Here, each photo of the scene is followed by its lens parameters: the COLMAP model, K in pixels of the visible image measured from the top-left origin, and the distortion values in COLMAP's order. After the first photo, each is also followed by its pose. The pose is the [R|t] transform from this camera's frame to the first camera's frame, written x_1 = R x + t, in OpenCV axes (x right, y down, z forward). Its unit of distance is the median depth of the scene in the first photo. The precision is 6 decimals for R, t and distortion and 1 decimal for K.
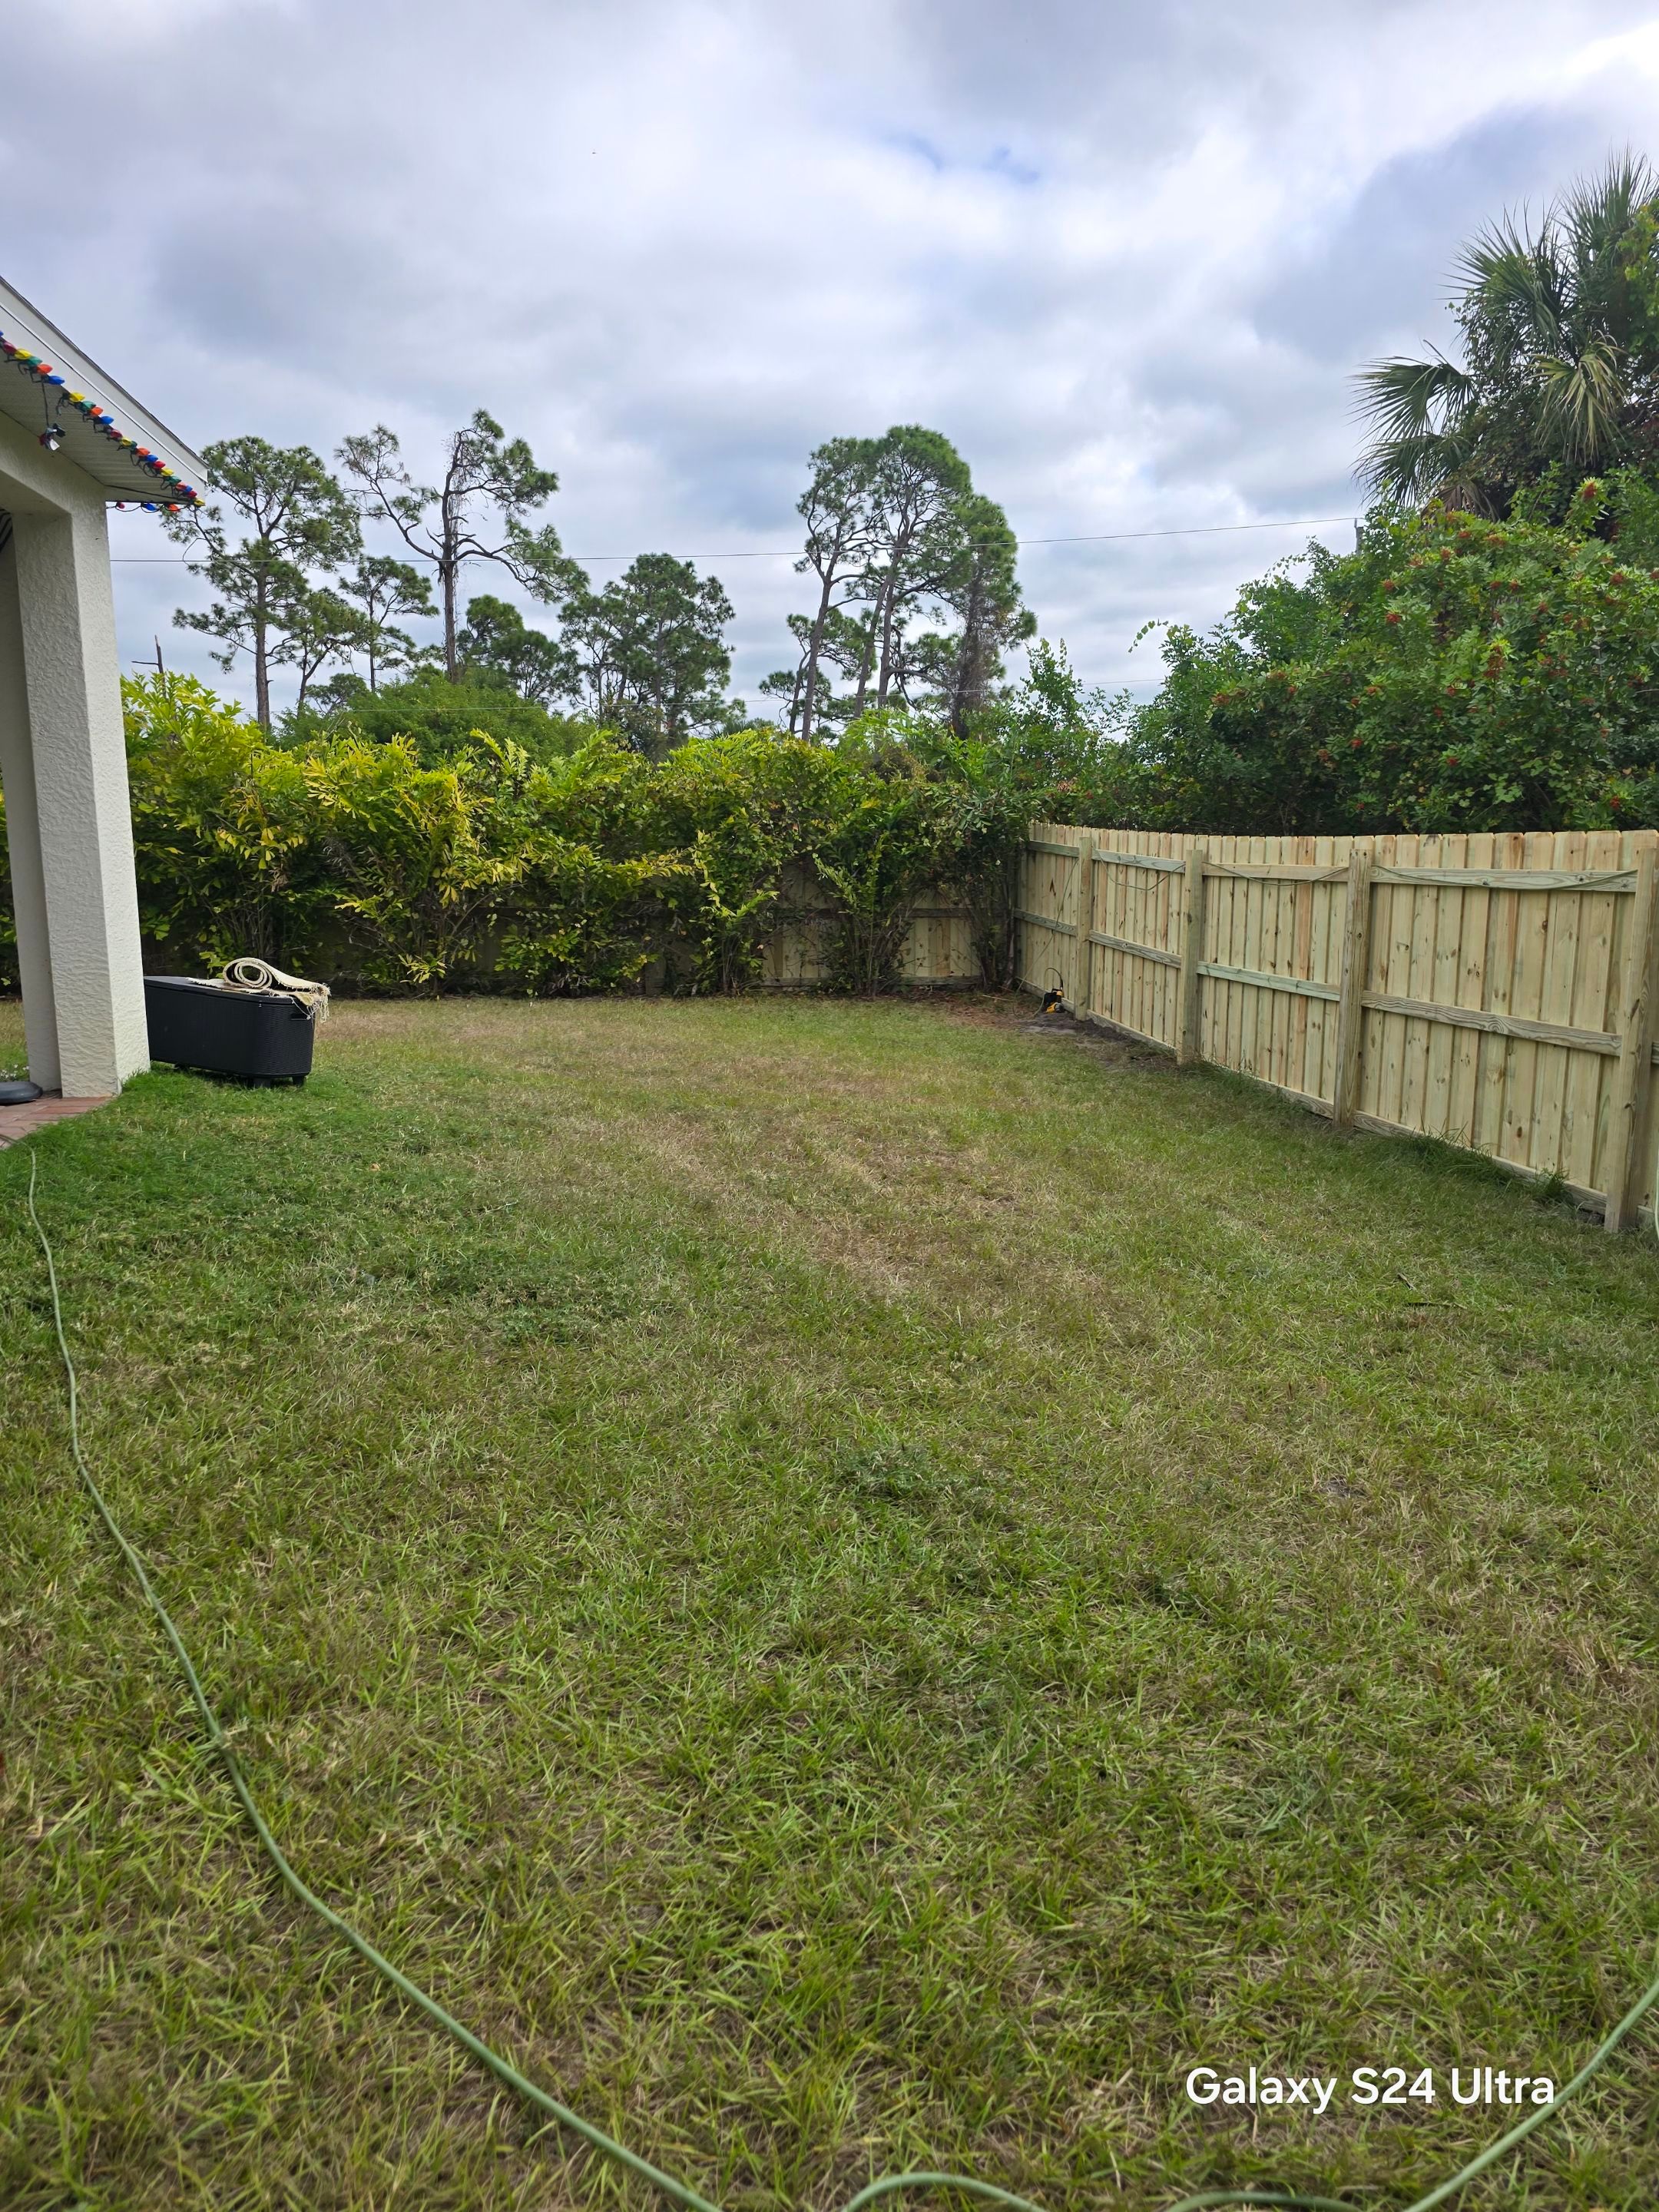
lens RADIAL K [[1511.2, 0, 816.7], [0, 1511.2, 1108.8], [0, 0, 1]] dist [0.062293, -0.055418]
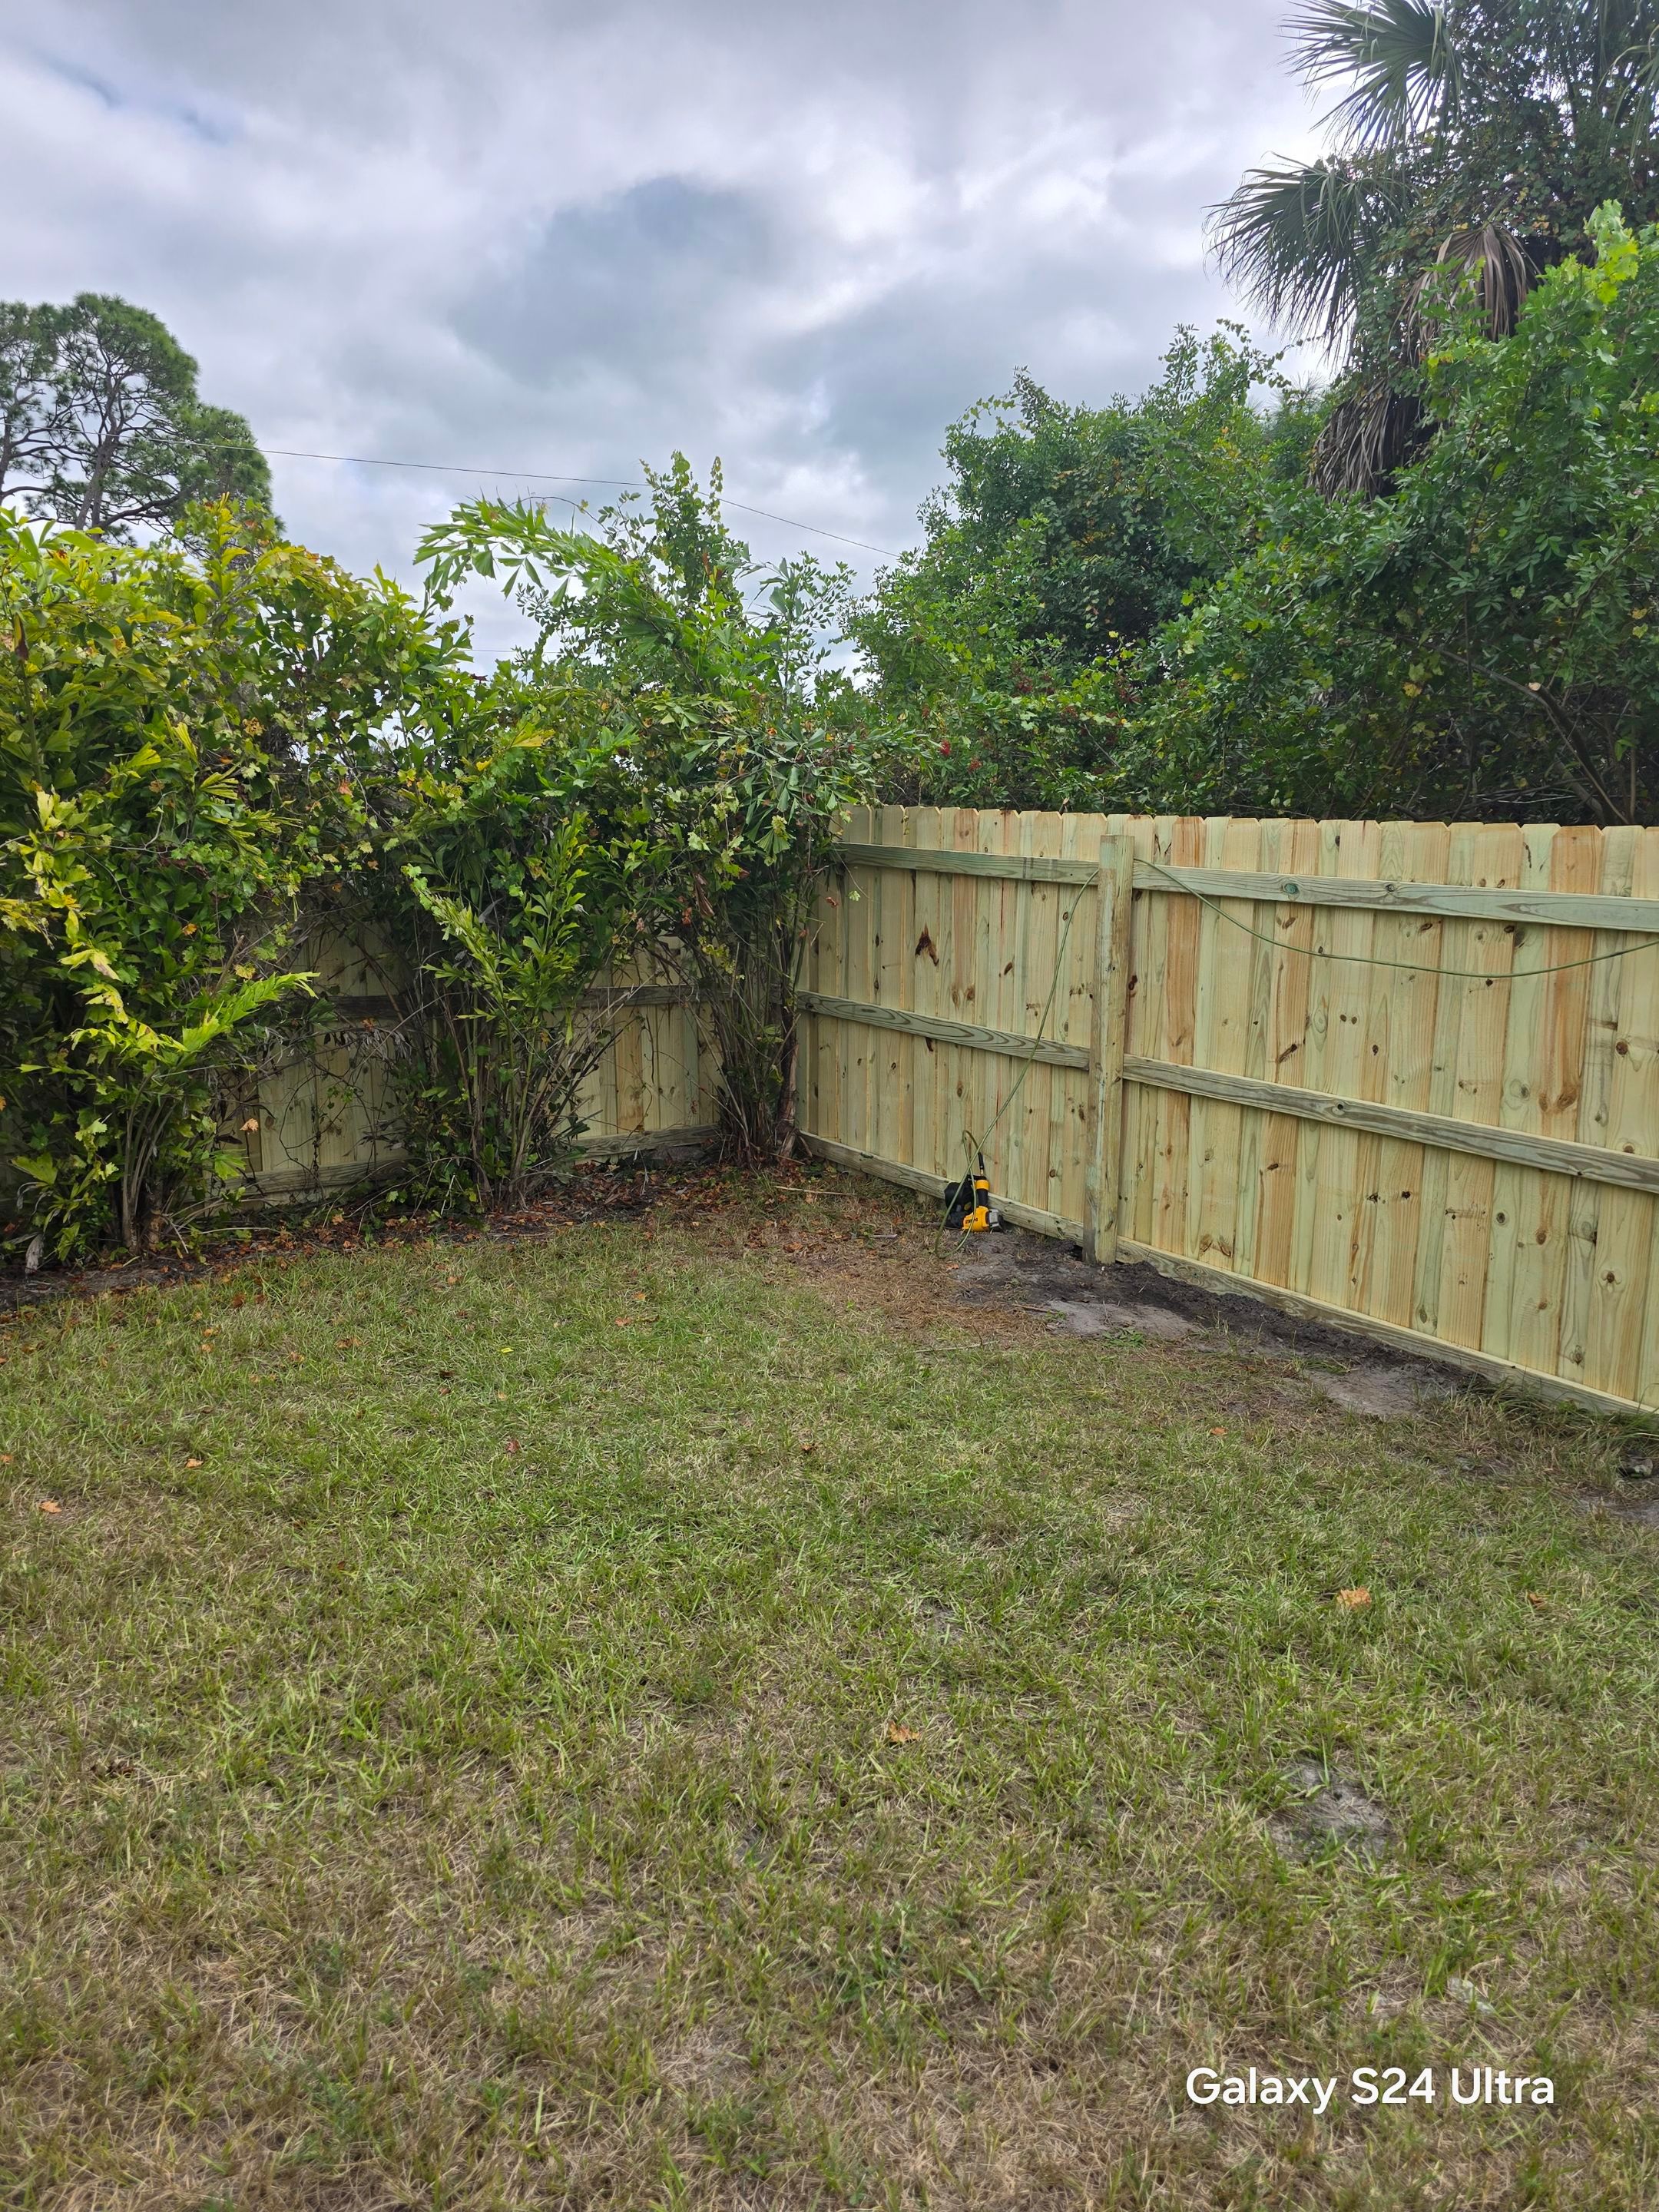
lens RADIAL K [[1501.1, 0, 796.6], [0, 1501.1, 1129.3], [0, 0, 1]] dist [0.055060, -0.056980]
pose [[0.878382, -0.073950, 0.472204, -0.025058], [0.069974, 0.997210, 0.026007, -0.029073], [-0.472809, 0.010198, 0.881106, 0.171516]]
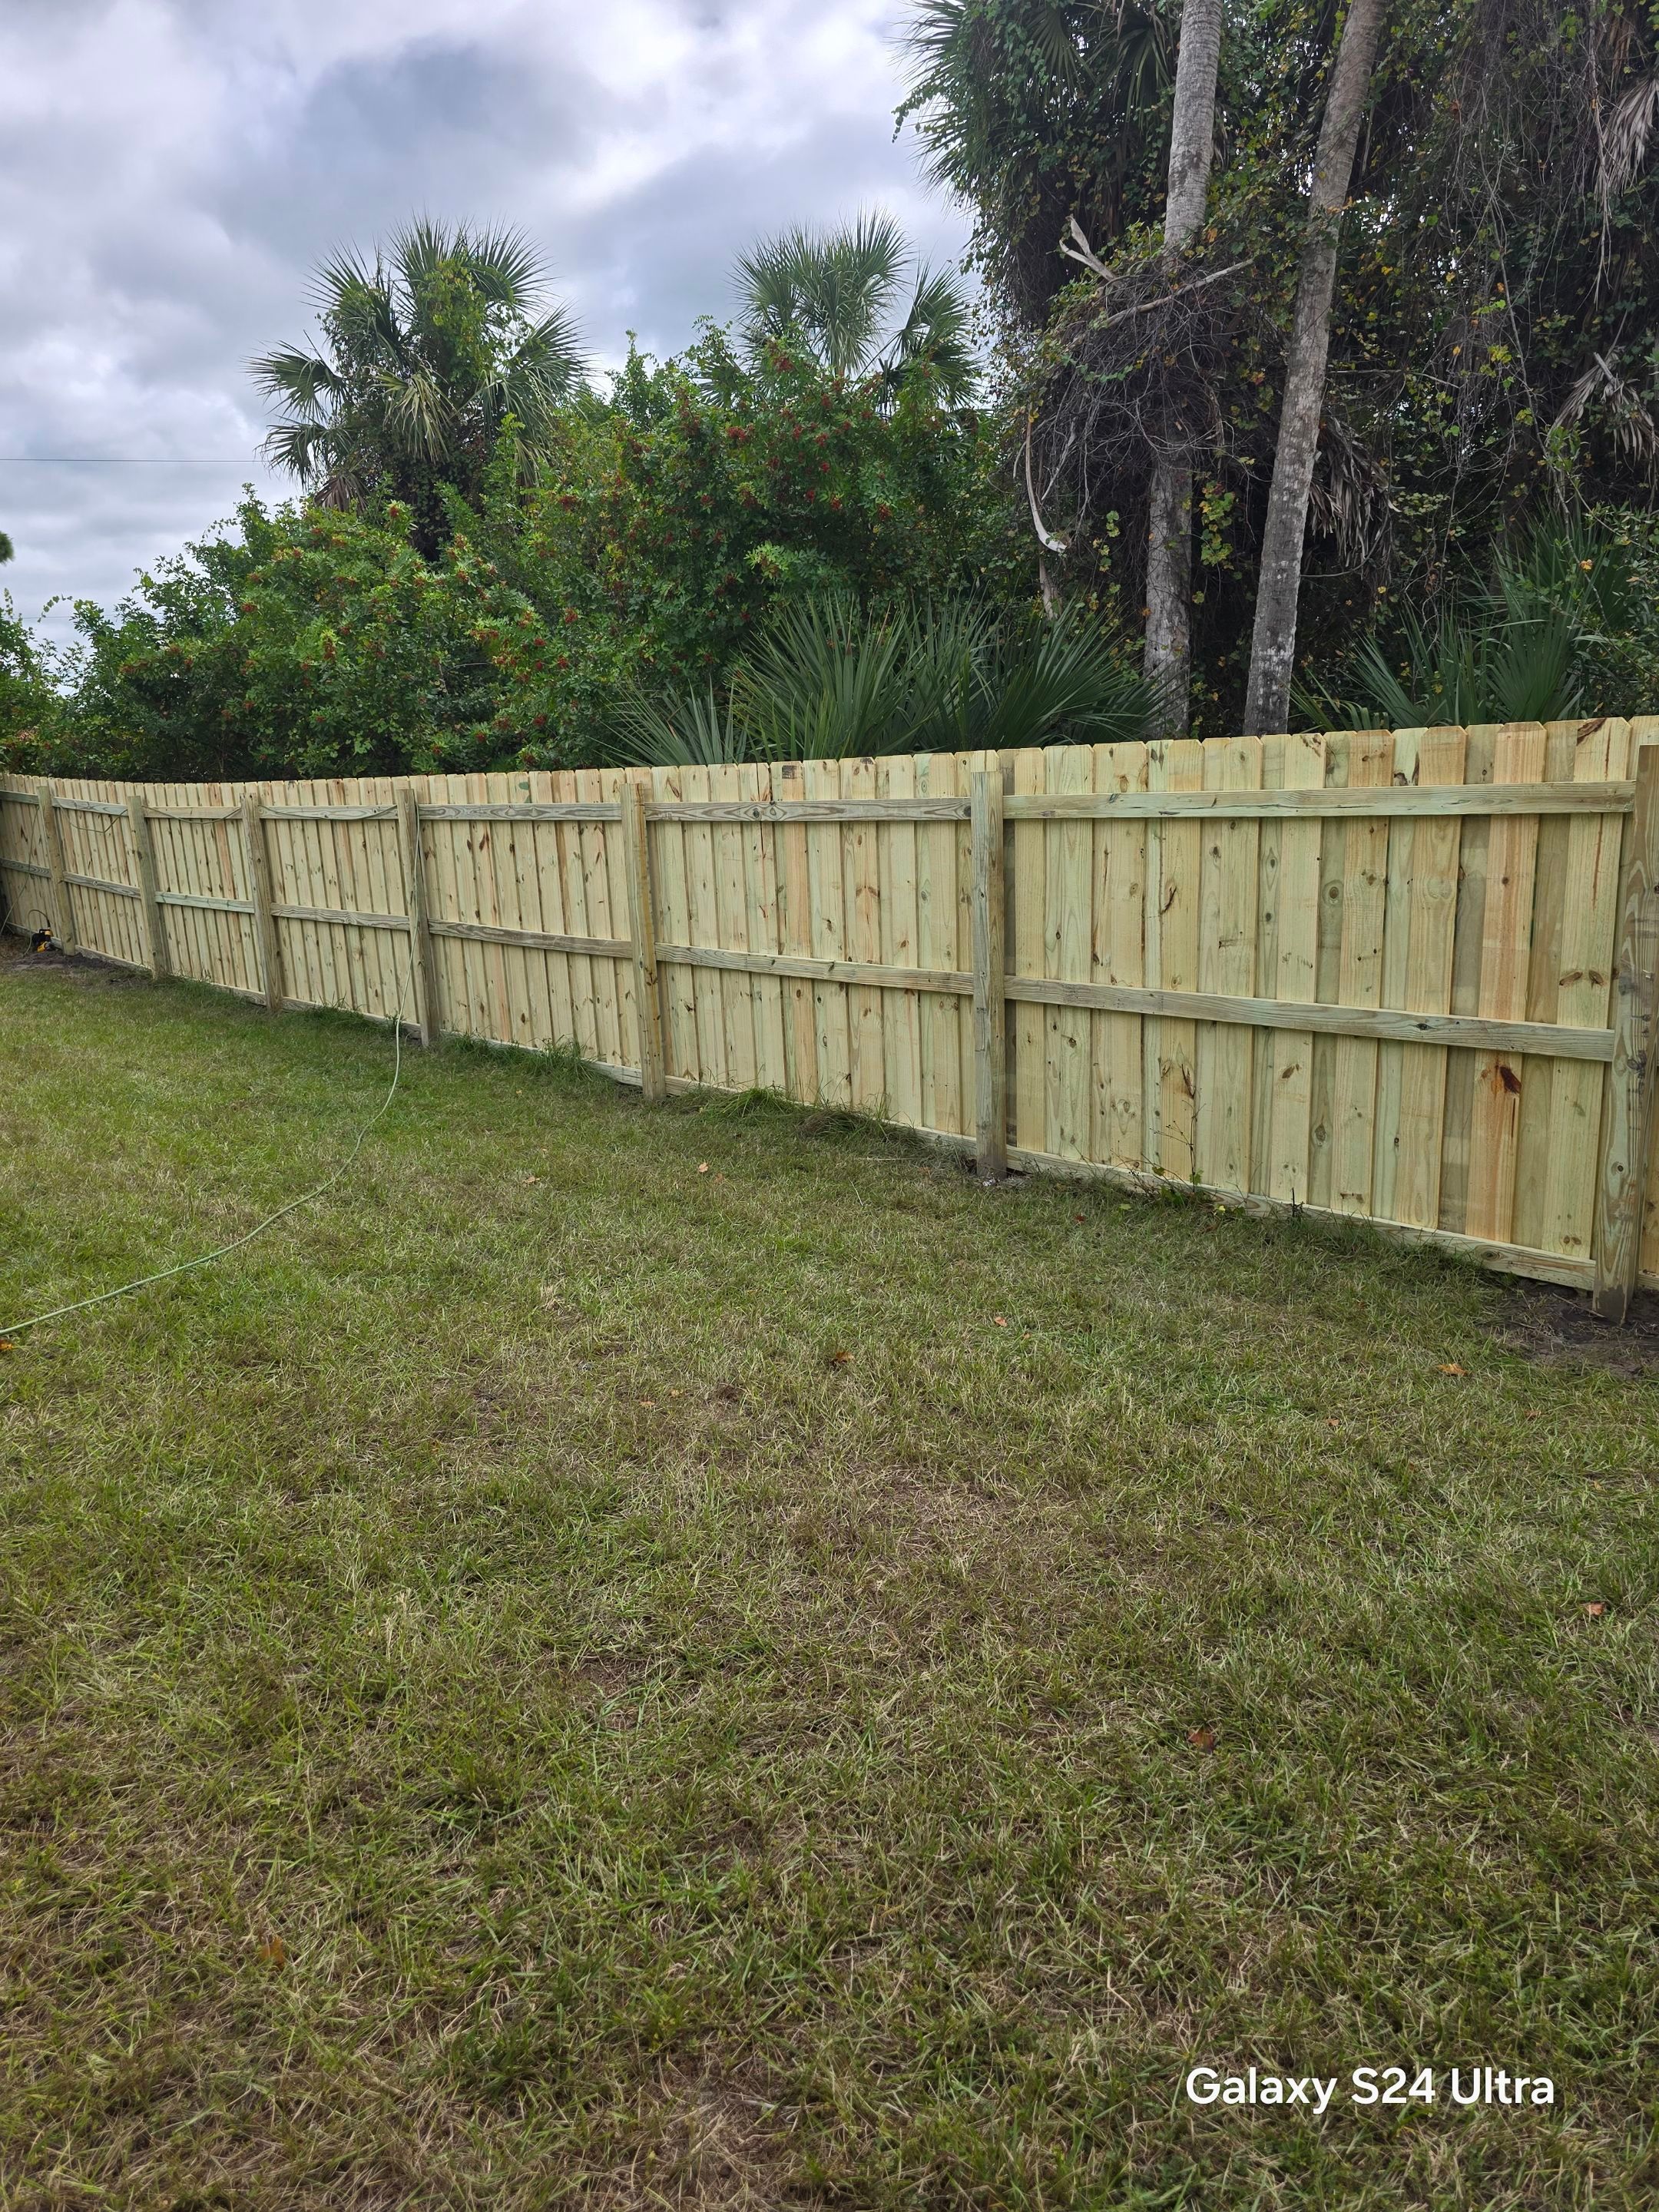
lens RADIAL K [[1491.3, 0, 799.9], [0, 1491.3, 1079.0], [0, 0, 1]] dist [0.077750, -0.062999]
pose [[0.832393, -0.150358, 0.533398, 0.004686], [0.136202, 0.988474, 0.066088, 0.007136], [-0.537187, 0.017639, 0.843279, -0.048020]]
